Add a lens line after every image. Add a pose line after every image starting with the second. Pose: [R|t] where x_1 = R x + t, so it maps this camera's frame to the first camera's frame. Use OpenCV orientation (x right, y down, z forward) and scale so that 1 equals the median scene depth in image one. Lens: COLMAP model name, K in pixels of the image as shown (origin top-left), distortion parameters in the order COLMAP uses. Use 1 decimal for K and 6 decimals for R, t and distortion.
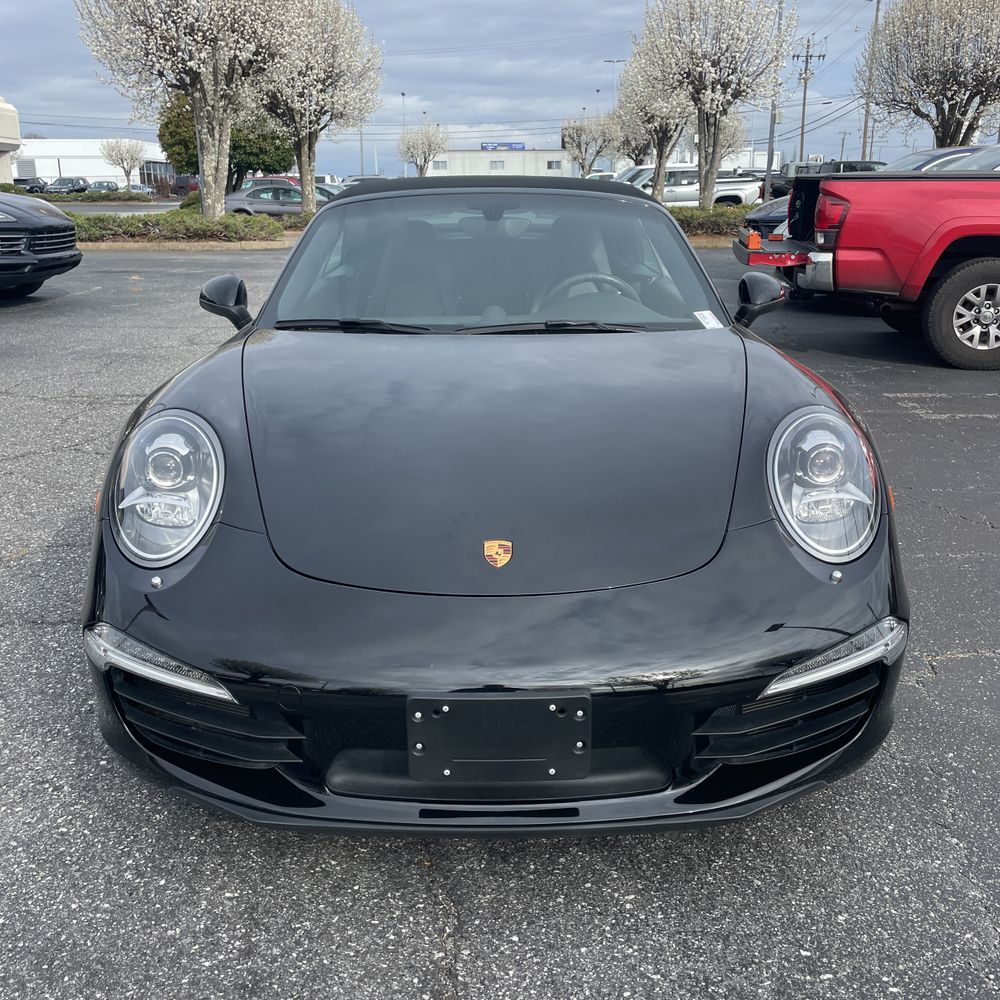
lens RADIAL K [[1029.4, 0, 500.0], [0, 1029.4, 500.0], [0, 0, 1]] dist [0.013427, -0.006895]
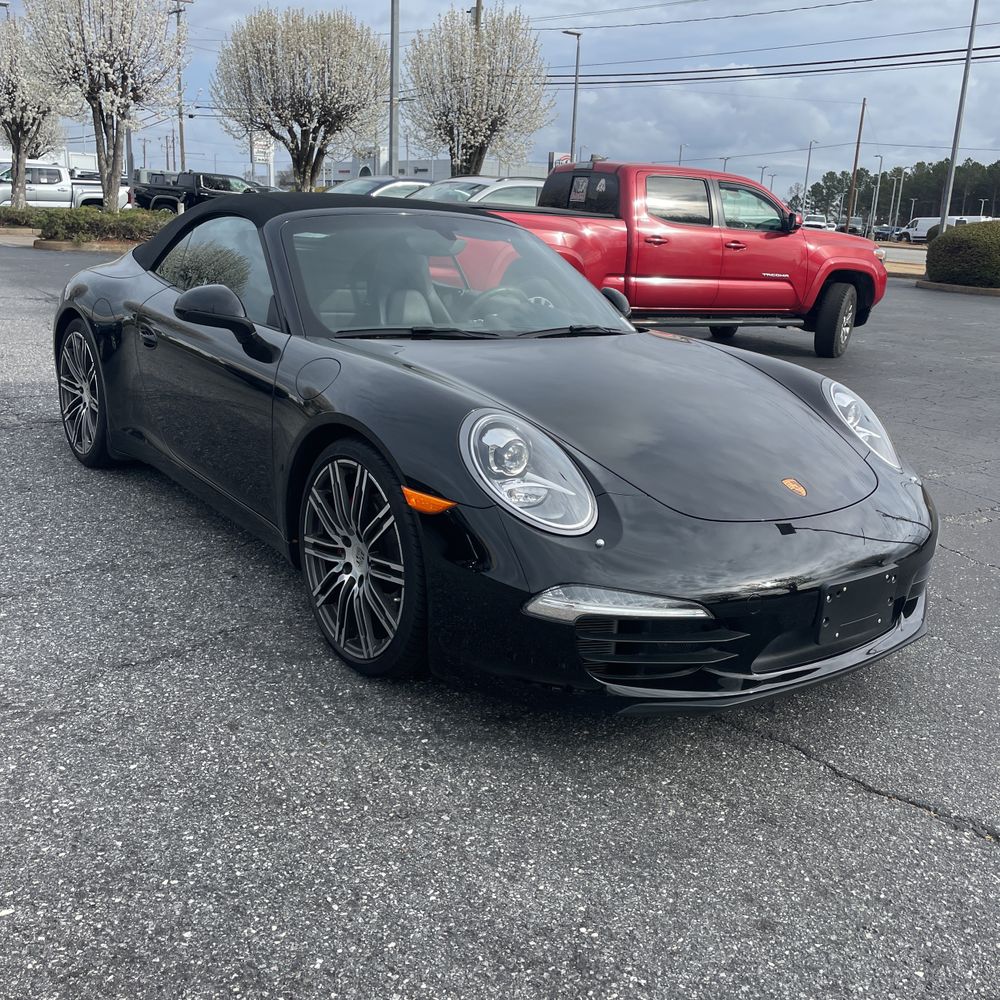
lens RADIAL K [[1029.4, 0, 500.0], [0, 1029.4, 500.0], [0, 0, 1]] dist [0.013427, -0.006895]
pose [[0.791692, -0.110923, 0.600766, -0.128934], [0.114129, 0.992920, 0.032930, -0.002740], [-0.600166, 0.042494, 0.798746, 0.011439]]
